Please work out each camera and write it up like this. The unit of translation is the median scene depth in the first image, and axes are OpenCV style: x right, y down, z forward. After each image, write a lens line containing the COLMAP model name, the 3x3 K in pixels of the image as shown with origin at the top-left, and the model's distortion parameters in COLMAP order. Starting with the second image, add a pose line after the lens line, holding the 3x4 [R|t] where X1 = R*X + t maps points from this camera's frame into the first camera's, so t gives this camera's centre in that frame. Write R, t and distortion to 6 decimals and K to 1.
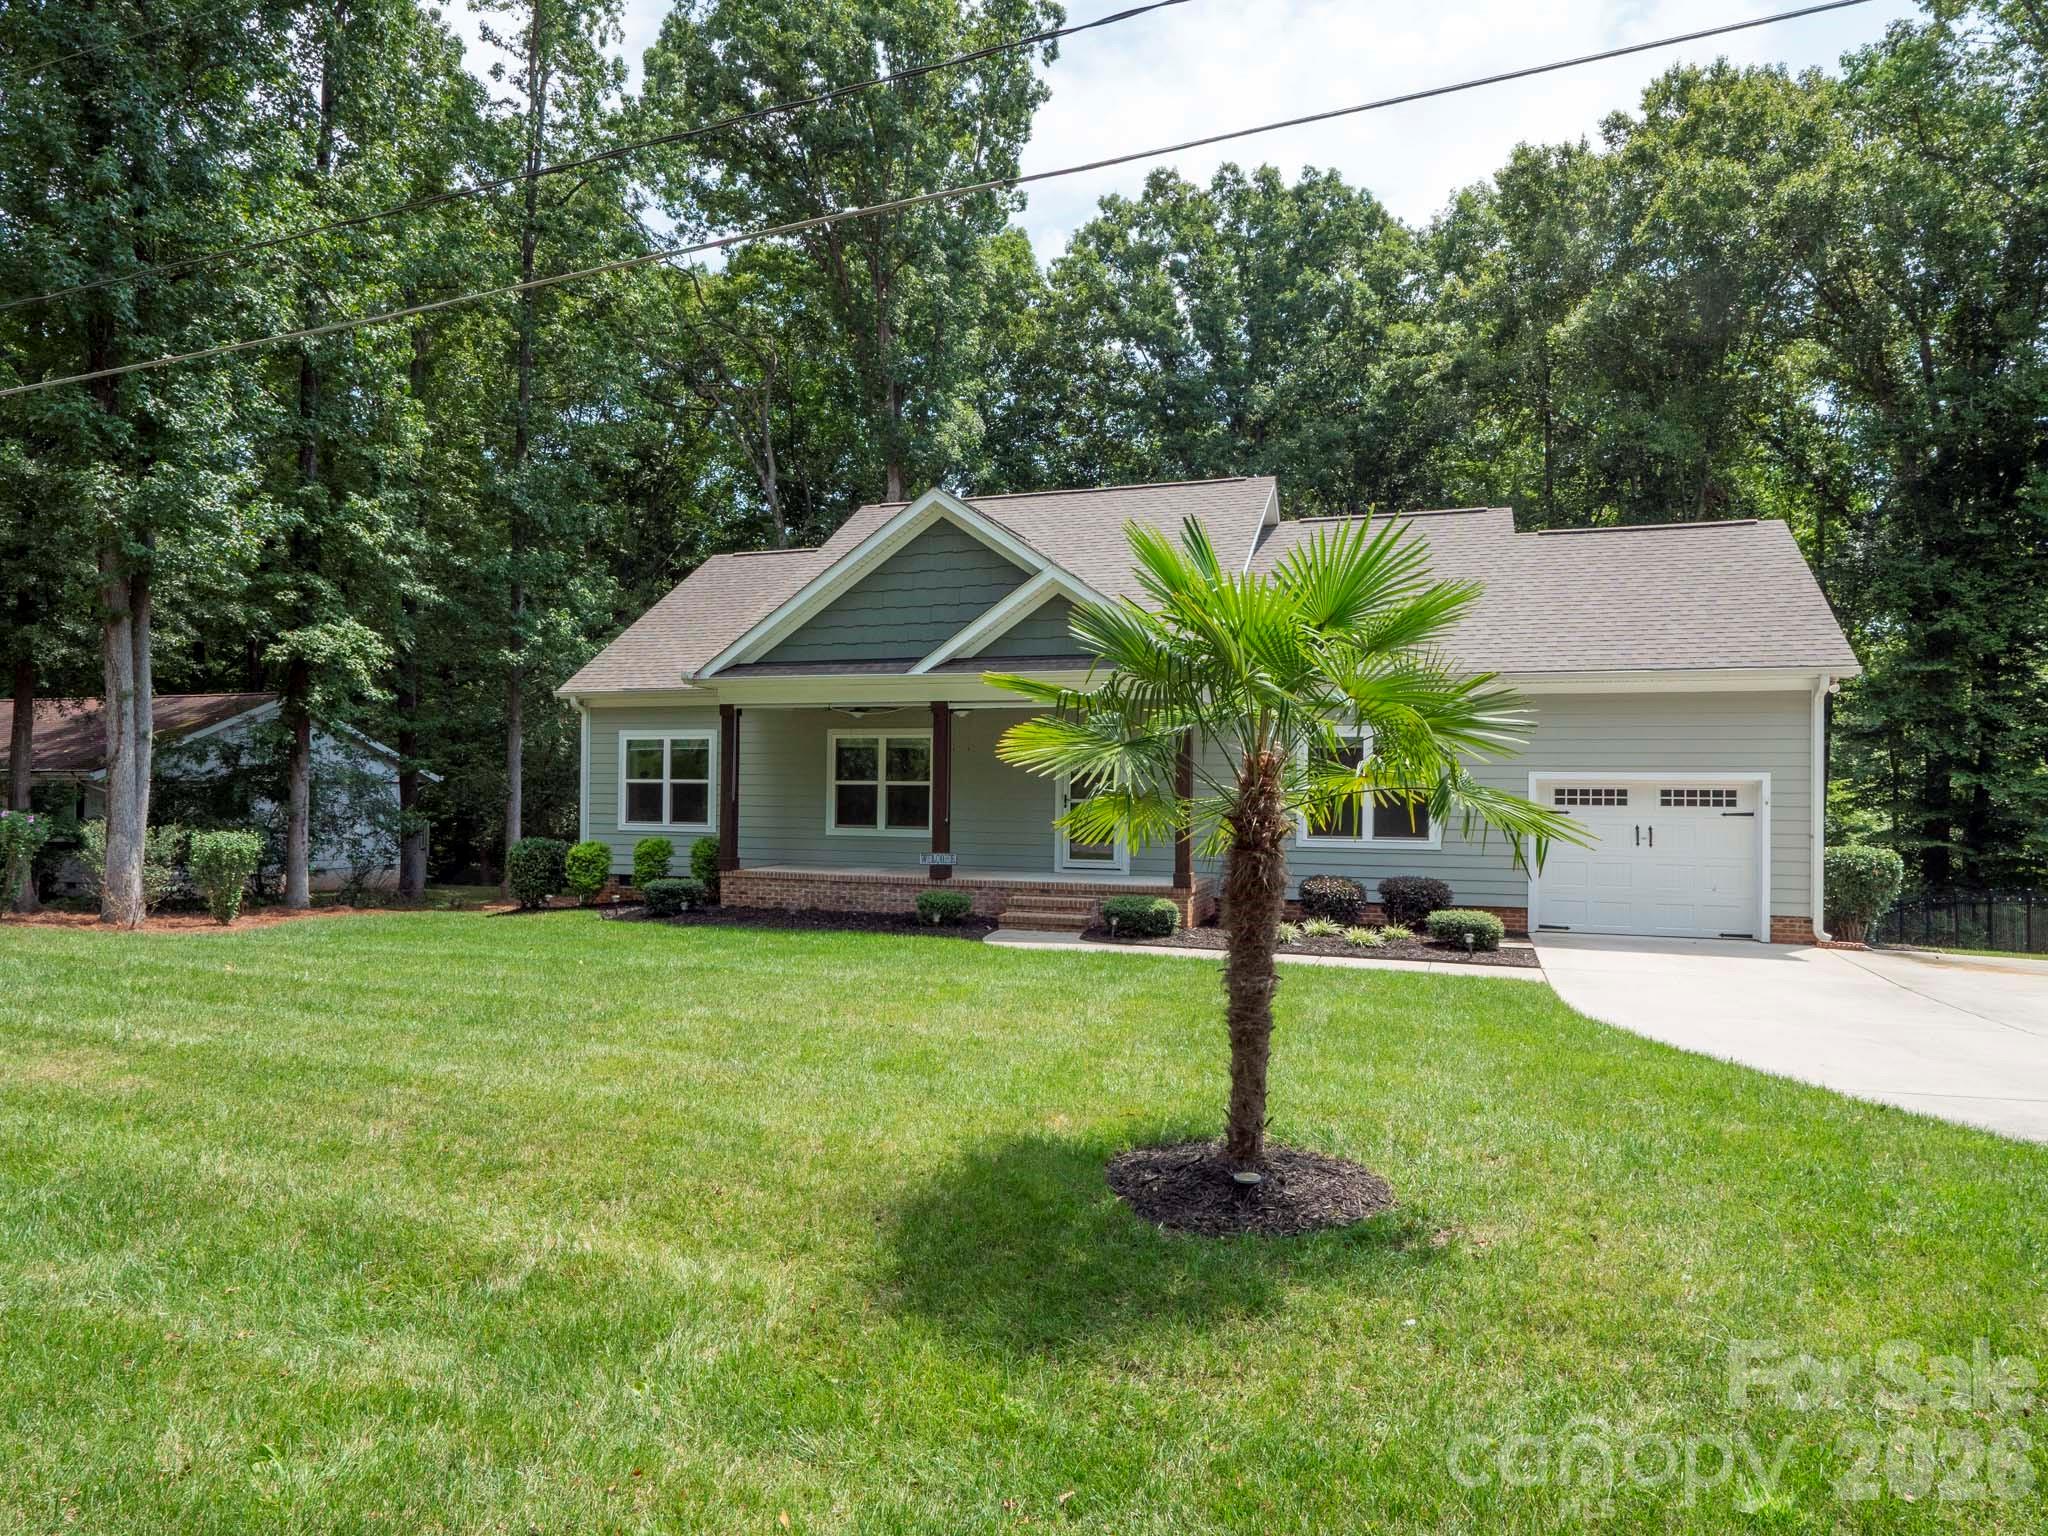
lens RADIAL K [[1286.2, 0, 1061.1], [0, 1286.2, 770.3], [0, 0, 1]] dist [-0.031256, 0.001310]
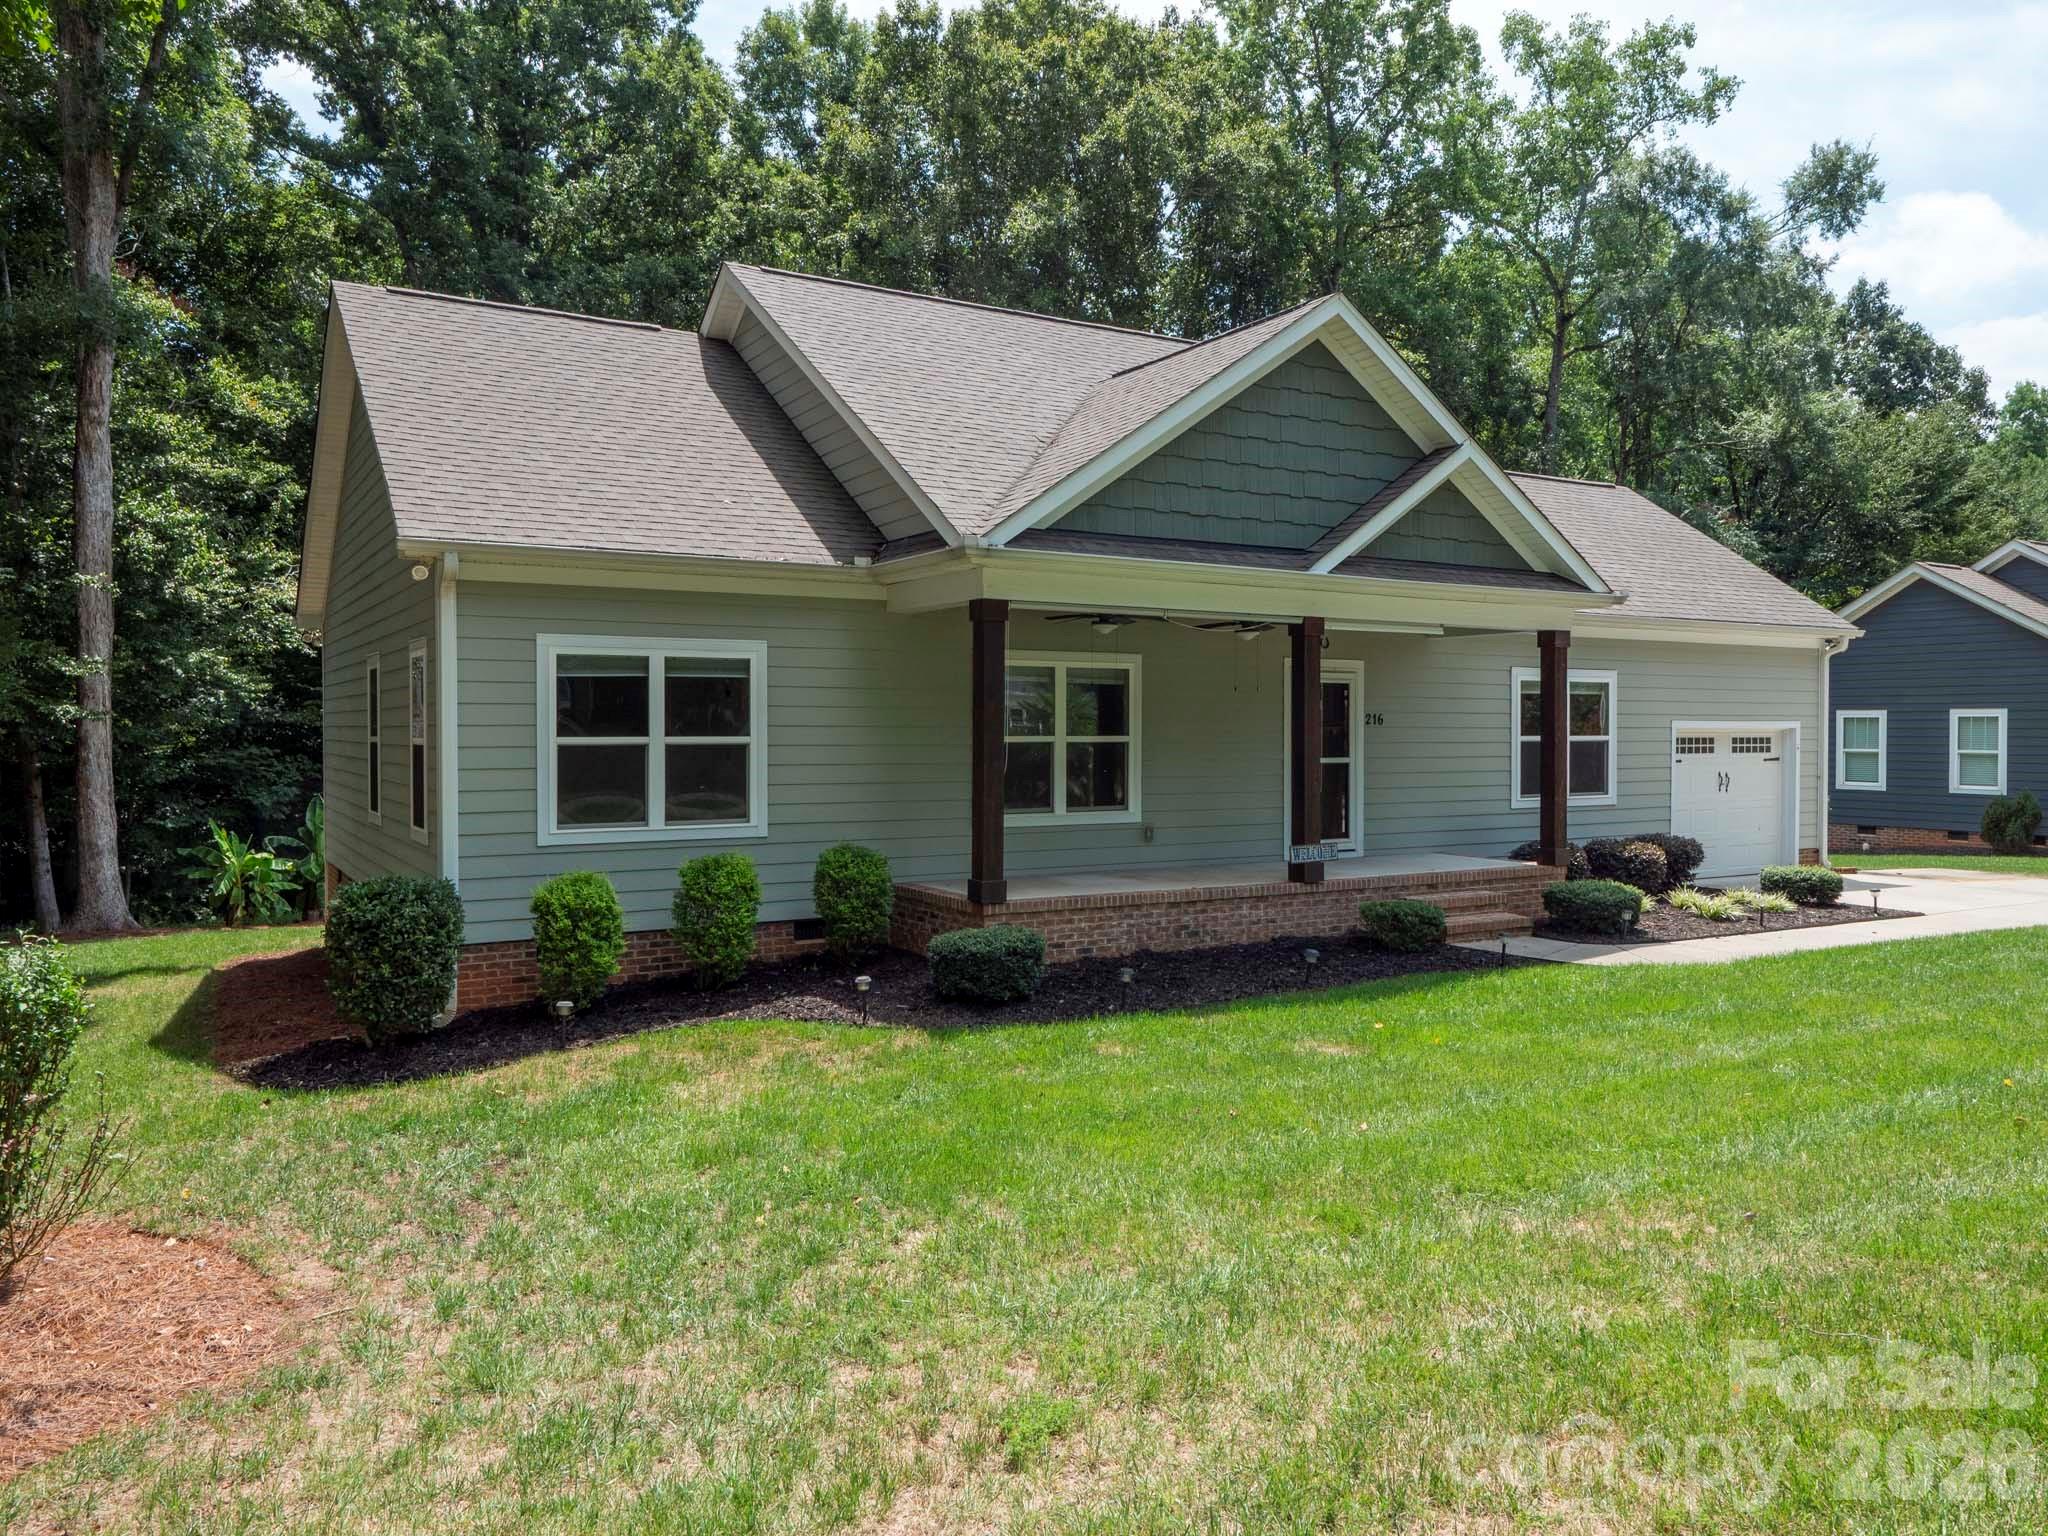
lens RADIAL K [[1474.0, 0, 1022.1], [0, 1474.0, 743.6], [0, 0, 1]] dist [-0.027854, -0.007382]
pose [[0.661103, -0.015240, 0.750140, -0.725054], [-0.003623, 0.999717, 0.023503, -0.005290], [-0.750286, -0.018256, 0.660861, 0.573088]]
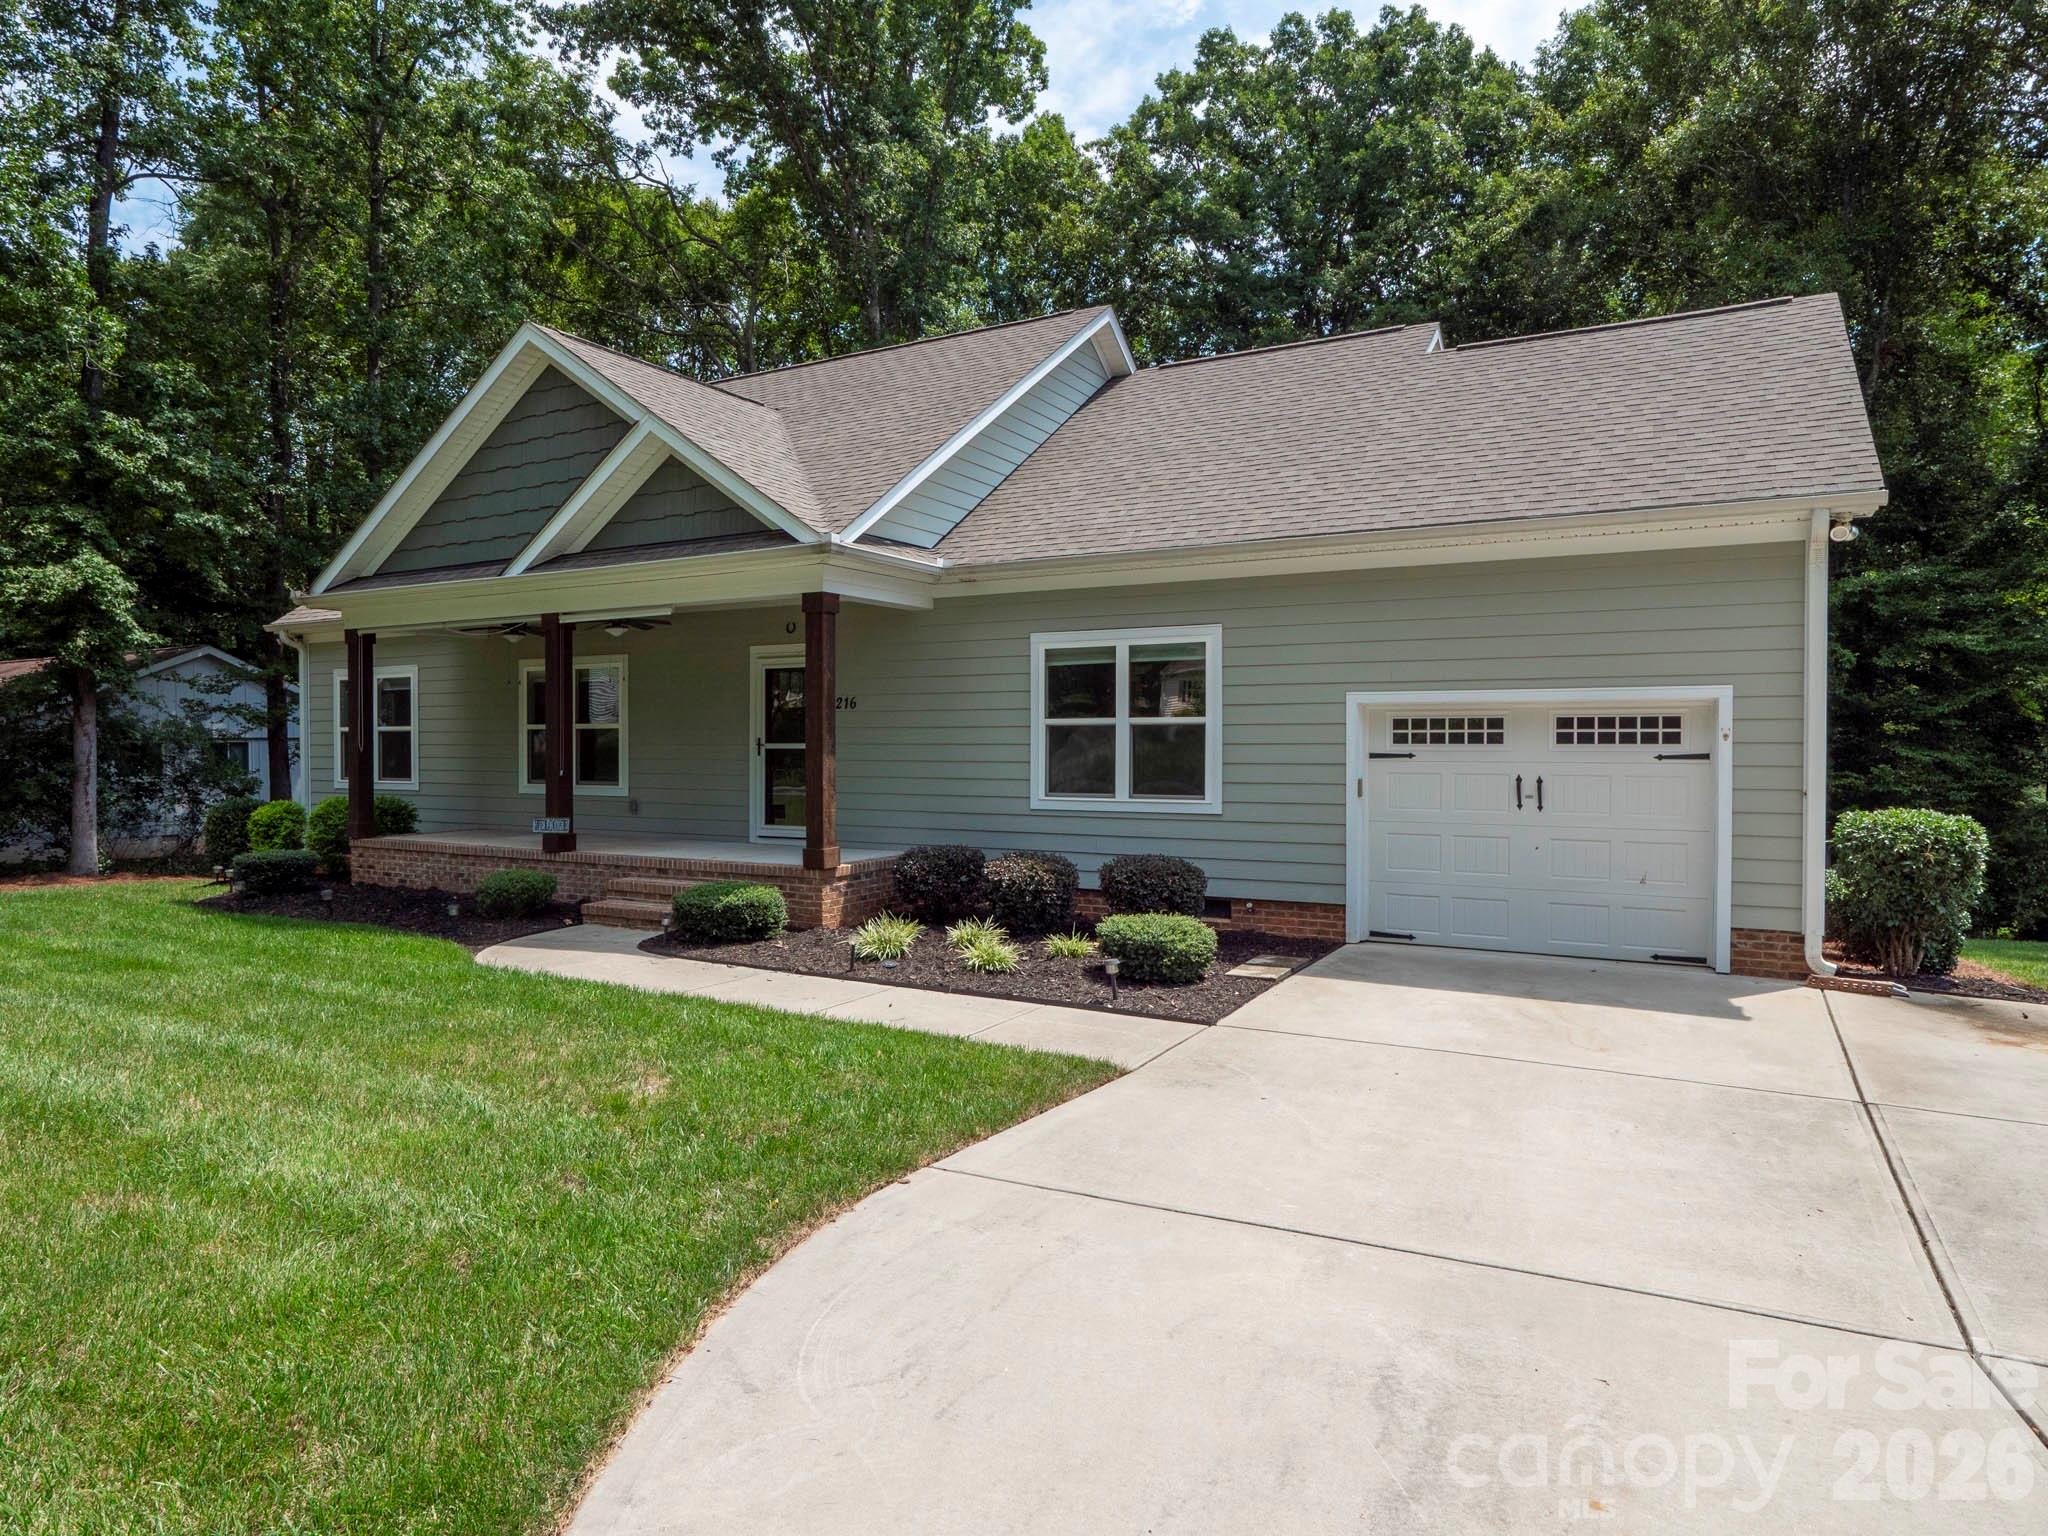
lens RADIAL K [[1250.7, 0, 1051.2], [0, 1250.7, 763.4], [0, 0, 1]] dist [-0.023965, 0.003715]
pose [[0.982670, -0.007284, -0.185223, 0.303919], [0.012589, 0.999543, 0.027480, 0.015789], [0.184938, -0.029335, 0.982312, 0.325372]]
